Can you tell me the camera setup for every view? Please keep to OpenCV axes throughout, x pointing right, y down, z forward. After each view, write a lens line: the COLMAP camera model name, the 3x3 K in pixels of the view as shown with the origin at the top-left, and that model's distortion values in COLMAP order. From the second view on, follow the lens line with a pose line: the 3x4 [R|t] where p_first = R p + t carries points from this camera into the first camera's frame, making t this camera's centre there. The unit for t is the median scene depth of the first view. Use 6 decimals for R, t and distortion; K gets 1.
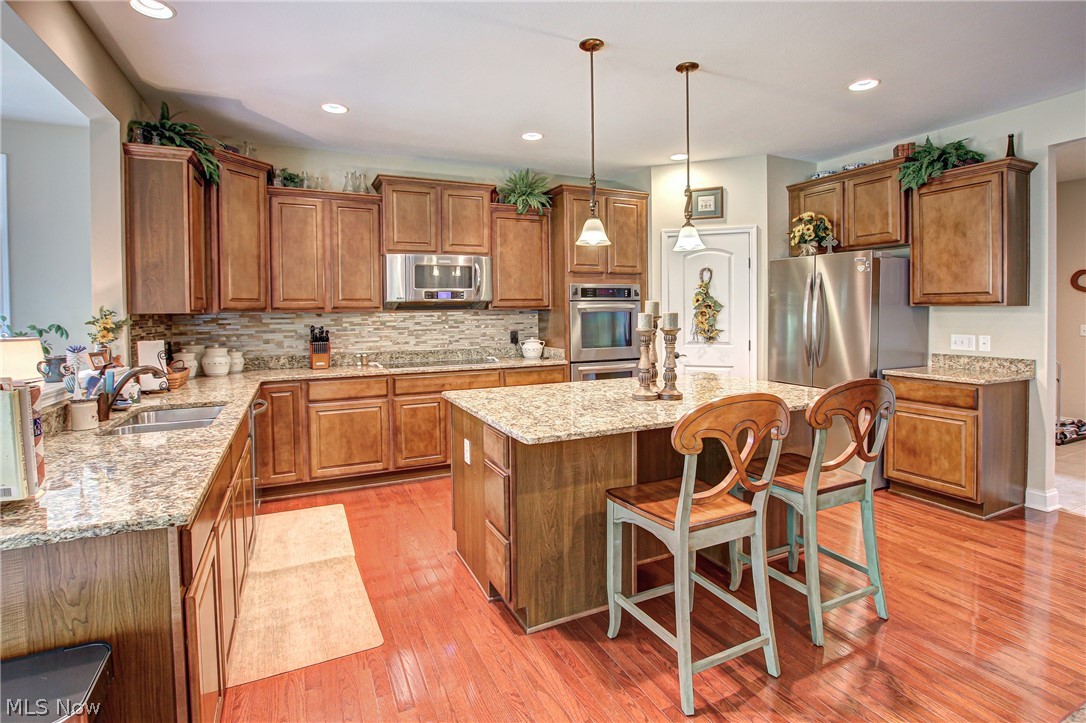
lens RADIAL K [[531.5, 0, 535.0], [0, 531.5, 324.3], [0, 0, 1]] dist [-0.027055, -0.000433]
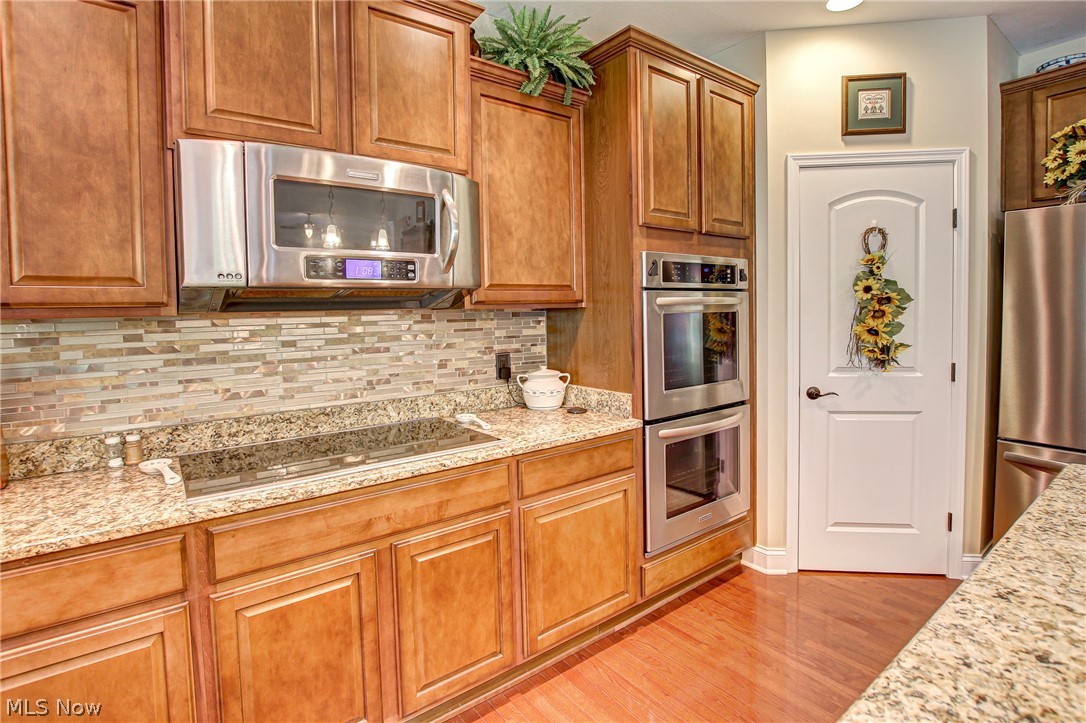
lens RADIAL K [[531.5, 0, 532.9], [0, 531.5, 334.7], [0, 0, 1]] dist [-0.027055, -0.000433]
pose [[0.978682, -0.016853, 0.204687, -0.127931], [0.013416, 0.999745, 0.018167, -0.014648], [-0.204941, -0.015034, 0.978659, 0.600987]]
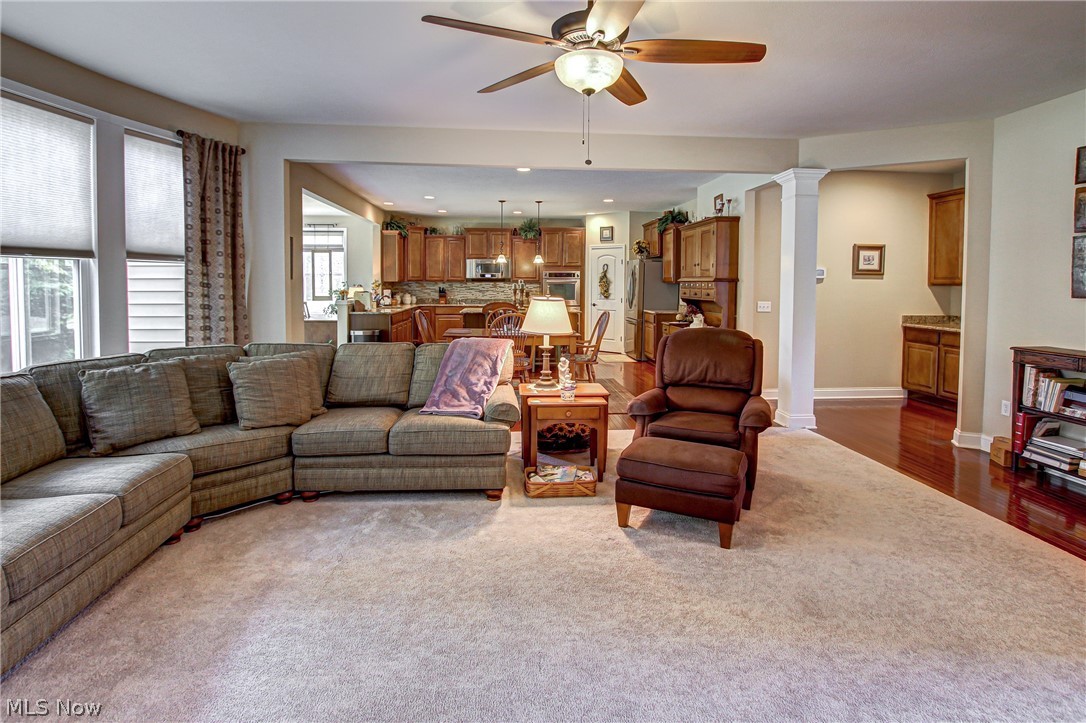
lens RADIAL K [[531.5, 0, 529.1], [0, 531.5, 307.3], [0, 0, 1]] dist [-0.027055, -0.000433]
pose [[0.932822, 0.031701, -0.358939, 0.872760], [-0.024086, 0.999380, 0.025670, 0.022979], [0.359531, -0.015301, 0.933008, -1.204229]]
